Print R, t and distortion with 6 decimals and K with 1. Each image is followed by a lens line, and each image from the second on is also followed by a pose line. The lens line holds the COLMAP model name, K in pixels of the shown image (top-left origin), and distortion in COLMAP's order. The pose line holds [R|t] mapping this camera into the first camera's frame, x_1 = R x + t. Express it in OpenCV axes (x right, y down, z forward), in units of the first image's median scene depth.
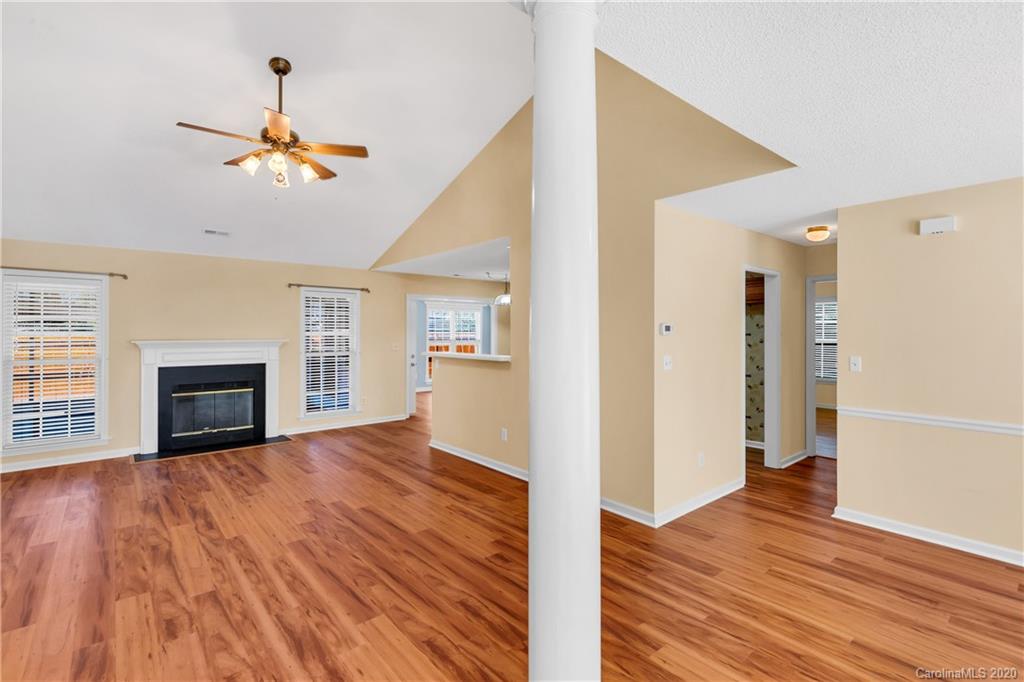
lens RADIAL K [[472.3, 0, 513.9], [0, 472.3, 328.6], [0, 0, 1]] dist [0.010423, -0.000959]
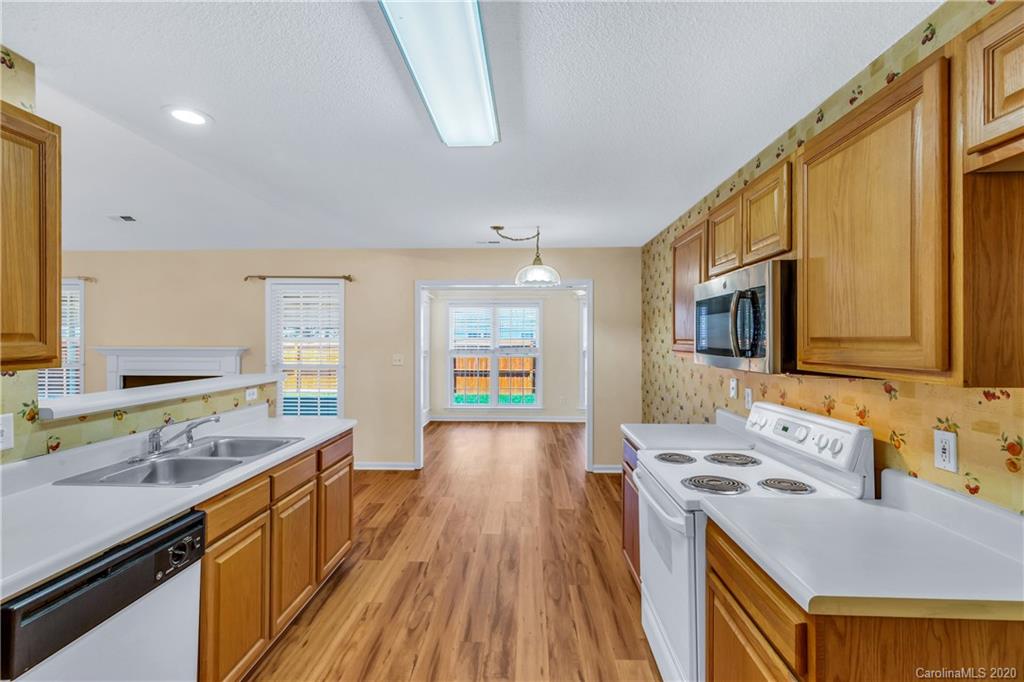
lens RADIAL K [[464.4, 0, 507.6], [0, 464.4, 338.3], [0, 0, 1]] dist [0.009654, -0.000947]
pose [[0.732412, 0.001211, -0.680861, 0.739895], [0.006585, 0.999939, 0.008861, 0.008283], [0.680830, -0.010973, 0.732359, 1.457368]]
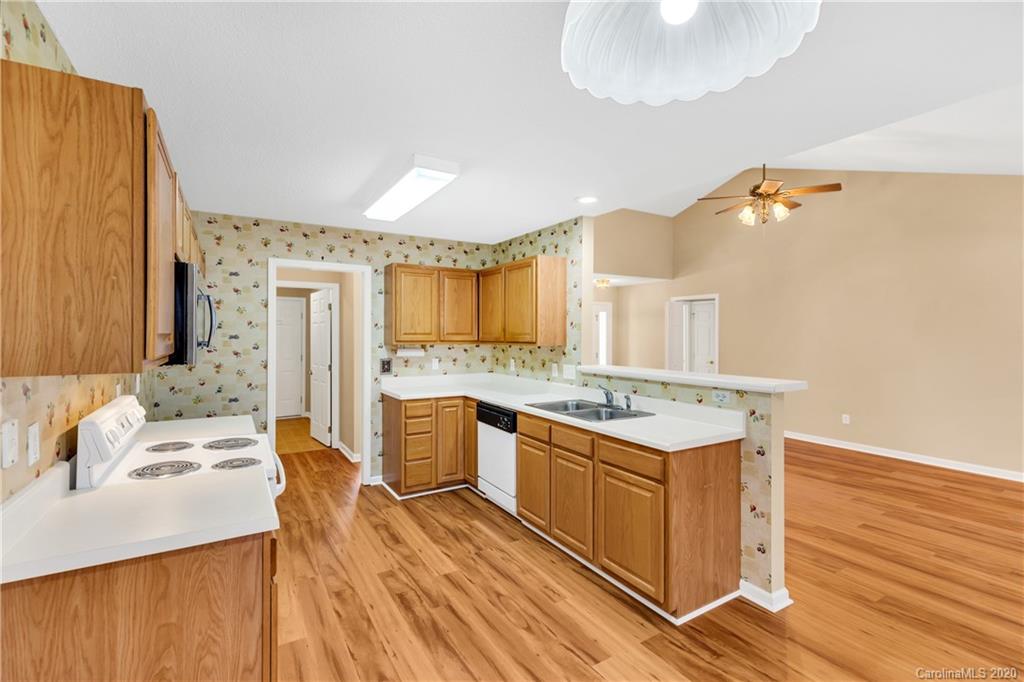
lens RADIAL K [[464.4, 0, 507.6], [0, 464.4, 338.3], [0, 0, 1]] dist [0.009654, -0.000947]
pose [[-0.986653, -0.006508, 0.162708, 0.012309], [-0.006417, 0.999979, 0.001087, 0.018176], [-0.162712, 0.000029, -0.986674, 2.651163]]
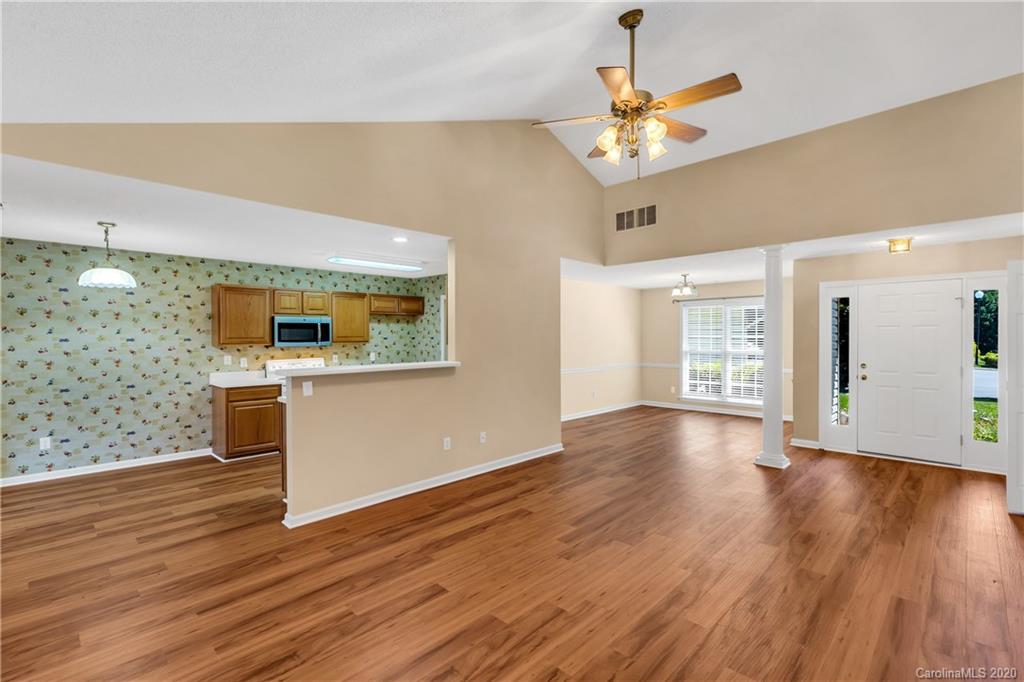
lens RADIAL K [[464.4, 0, 507.6], [0, 464.4, 338.3], [0, 0, 1]] dist [0.009654, -0.000947]
pose [[-0.084966, -0.006425, 0.996363, -1.428549], [-0.002520, 0.999977, 0.006233, 0.006317], [-0.996381, -0.001981, -0.084981, 1.412764]]
